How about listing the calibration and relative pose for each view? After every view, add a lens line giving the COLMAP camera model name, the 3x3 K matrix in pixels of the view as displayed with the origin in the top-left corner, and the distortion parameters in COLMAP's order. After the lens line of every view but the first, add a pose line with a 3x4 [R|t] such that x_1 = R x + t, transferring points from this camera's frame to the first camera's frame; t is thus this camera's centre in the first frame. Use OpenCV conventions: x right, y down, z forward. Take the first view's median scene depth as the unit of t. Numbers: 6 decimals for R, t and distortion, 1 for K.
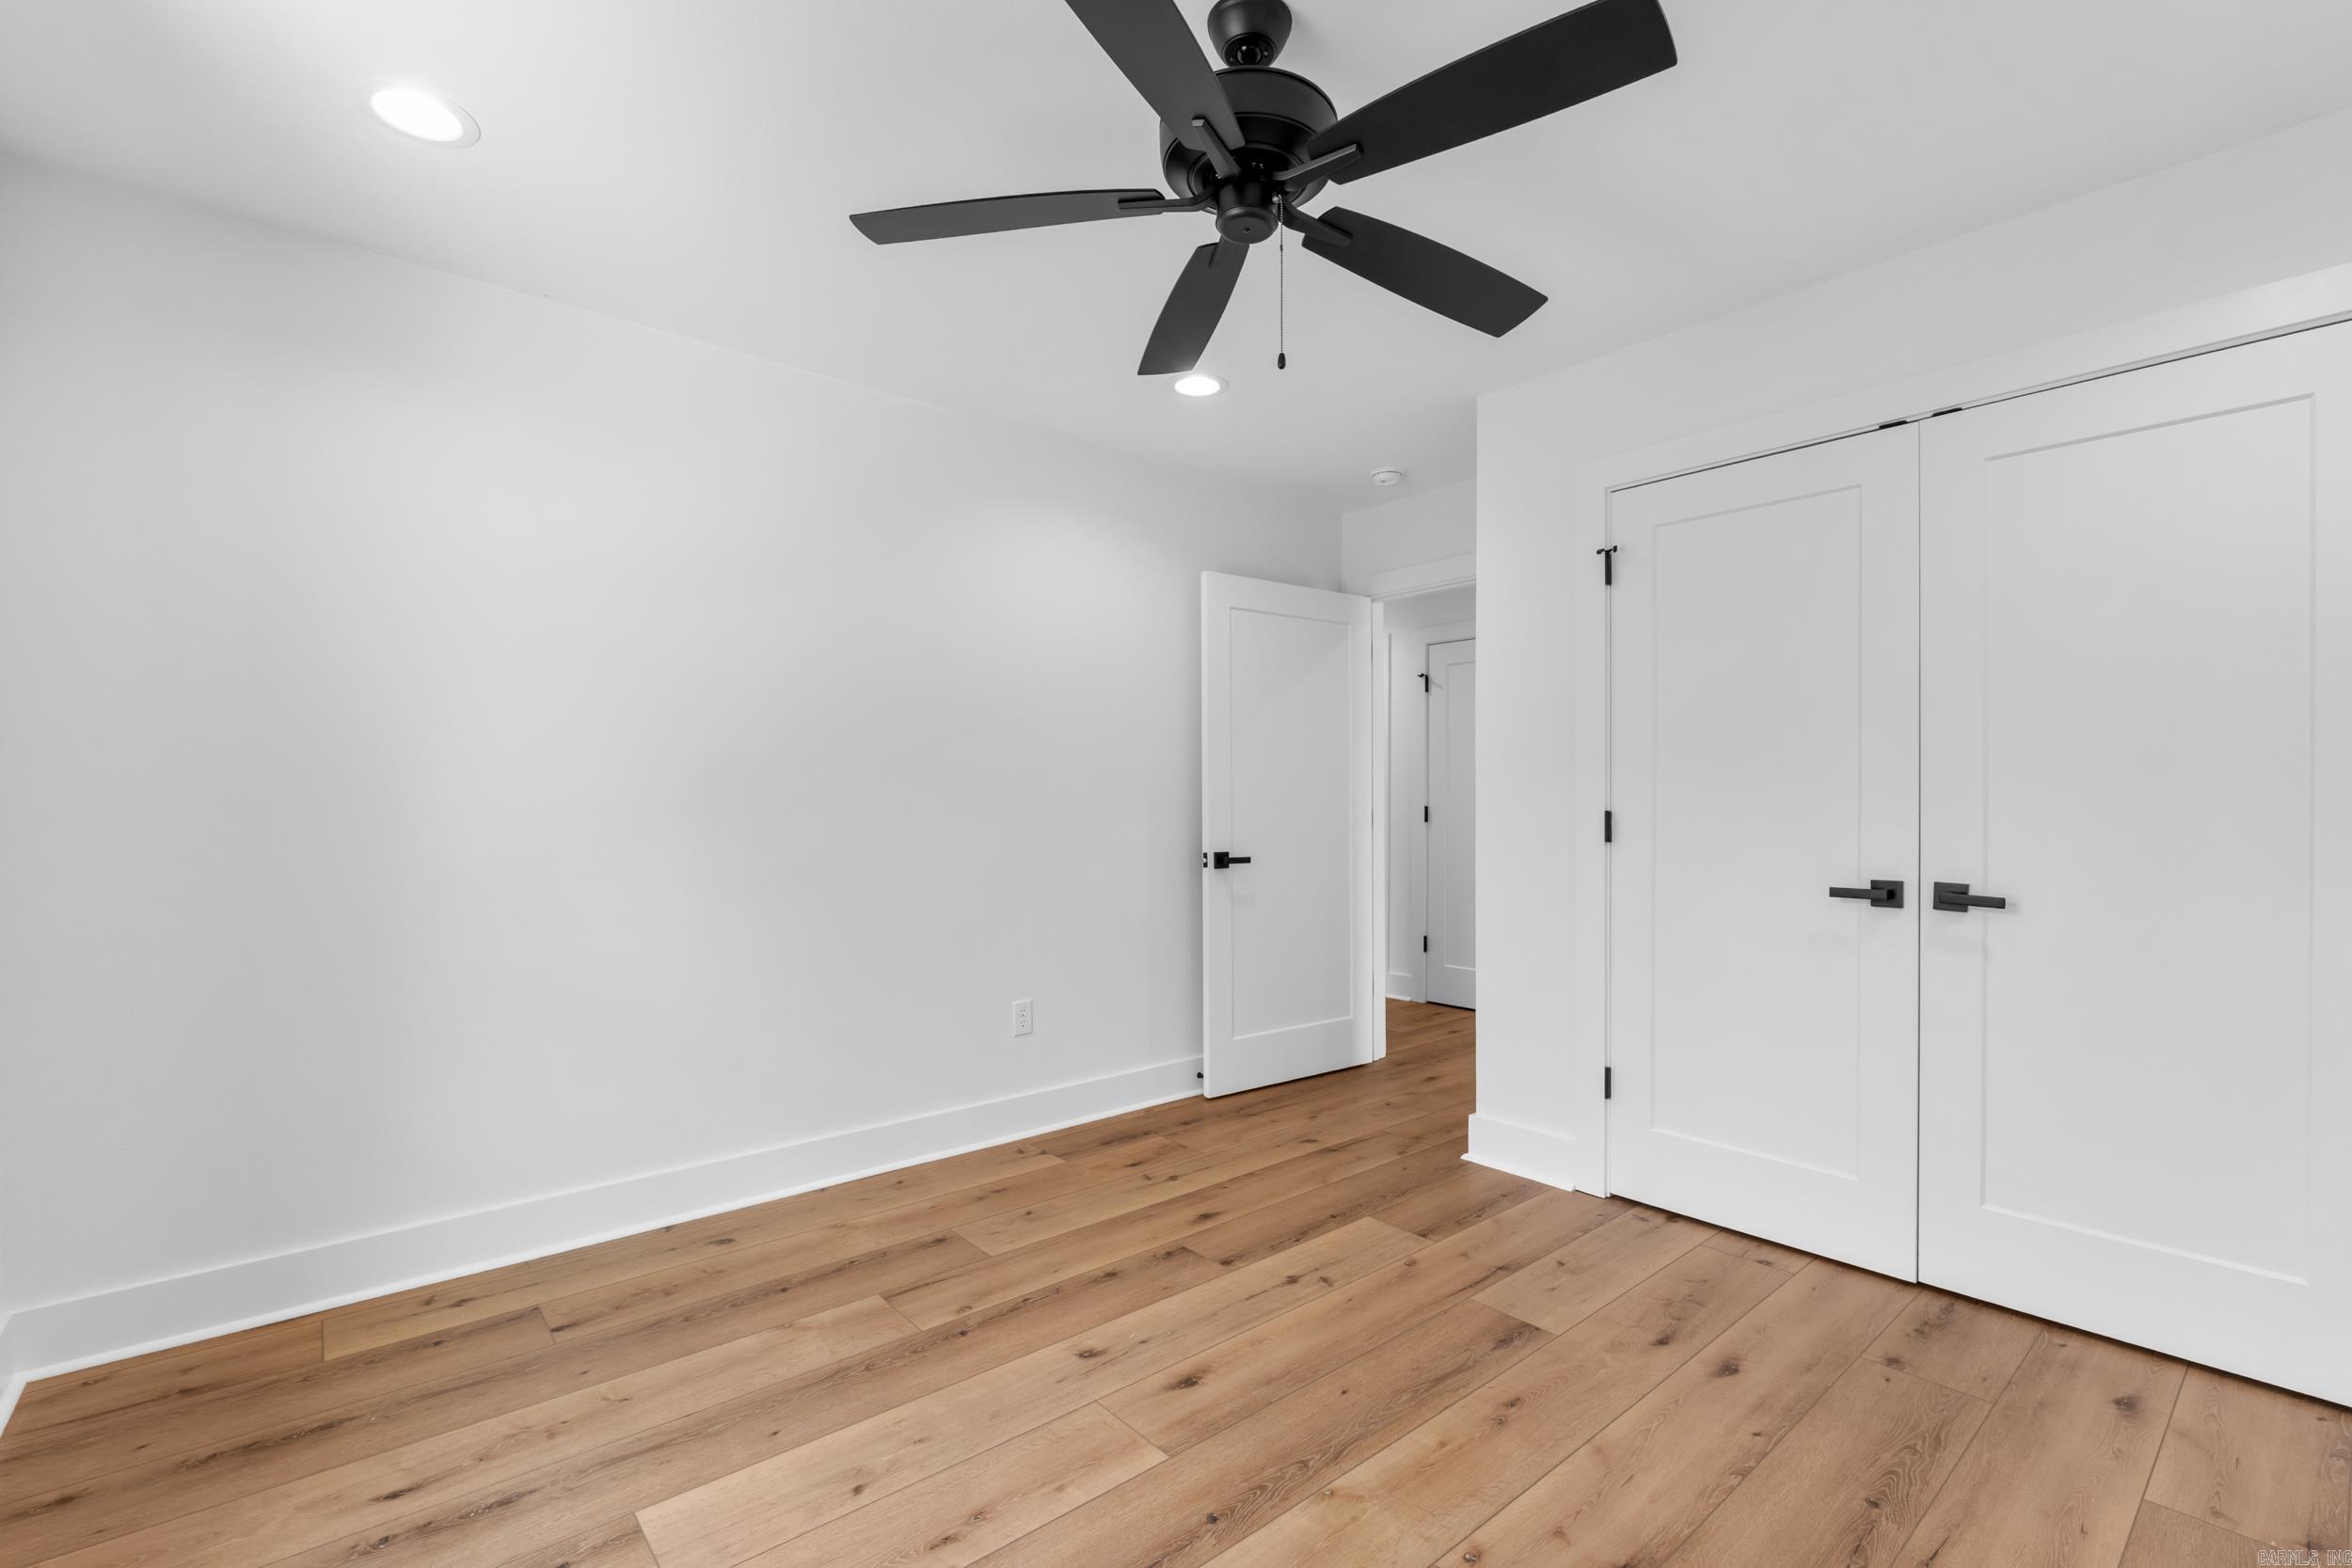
lens RADIAL K [[1042.7, 0, 1175.0], [0, 1042.7, 815.6], [0, 0, 1]] dist [-0.004671, 0.000120]
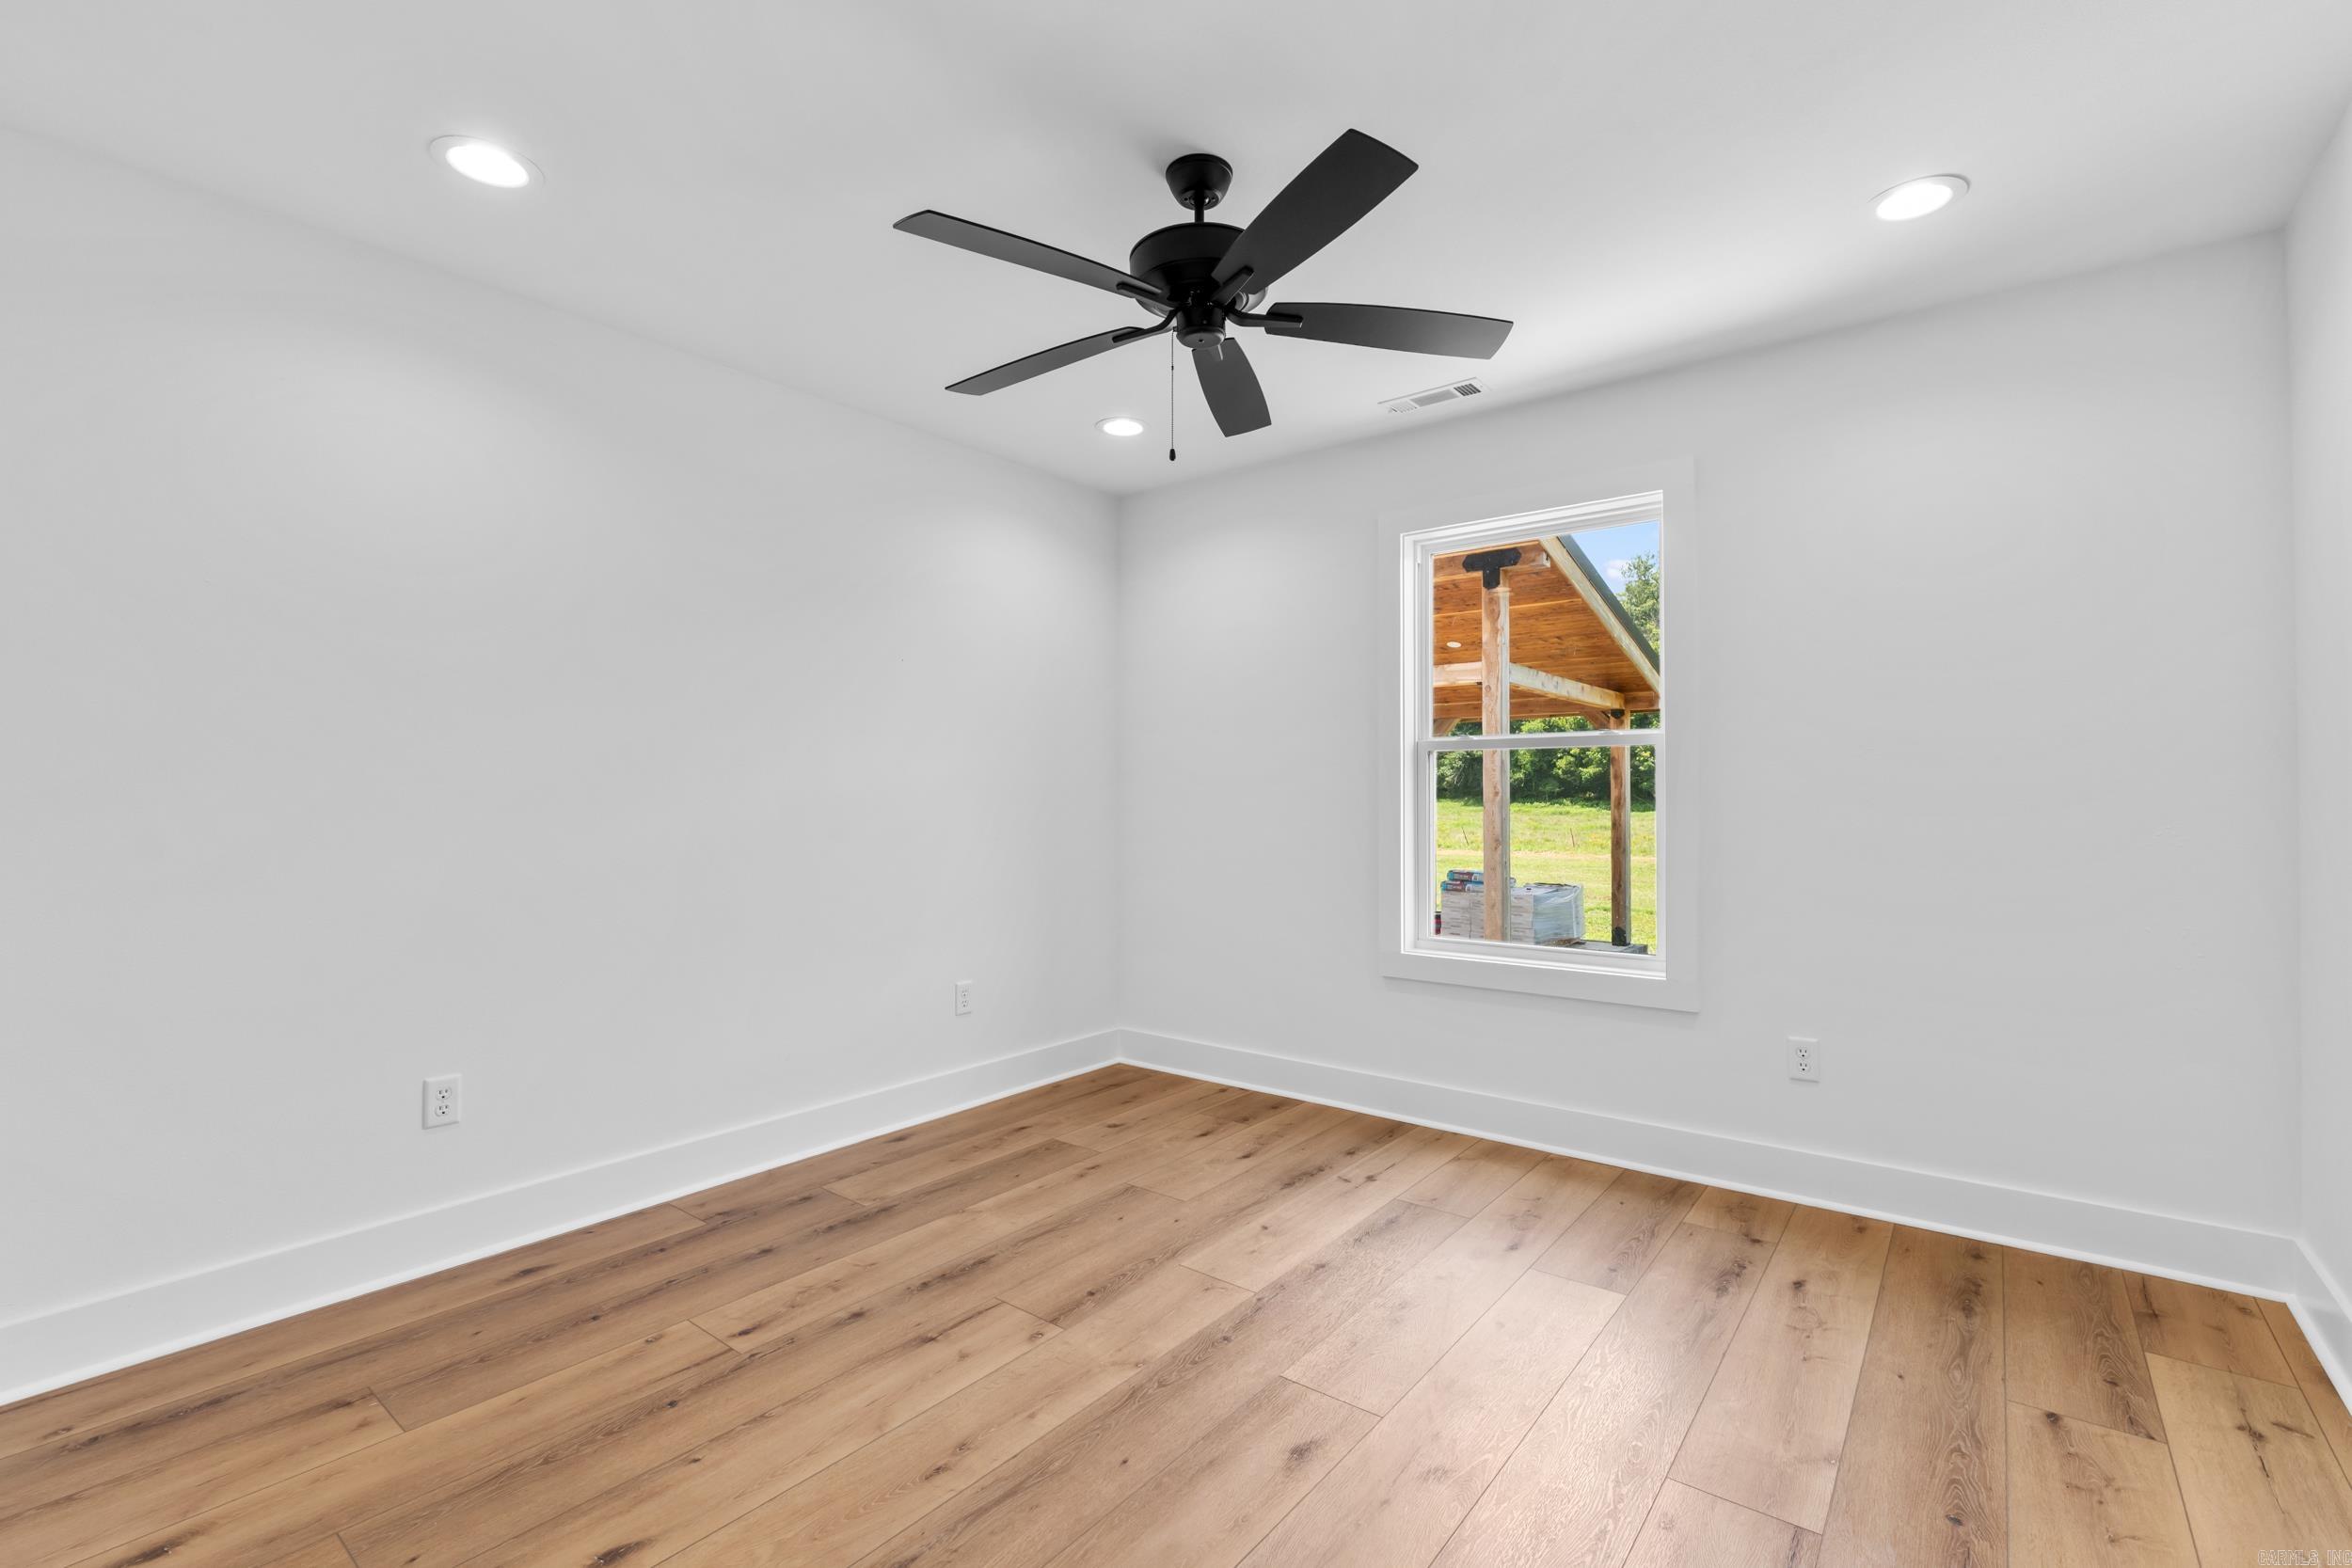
lens RADIAL K [[1042.7, 0, 1175.0], [0, 1042.7, 815.6], [0, 0, 1]] dist [-0.004671, 0.000120]
pose [[-0.981007, 0.008051, -0.193806, 0.301821], [0.002130, 0.999525, 0.030737, -0.019378], [0.193962, 0.029740, -0.980558, 1.949667]]
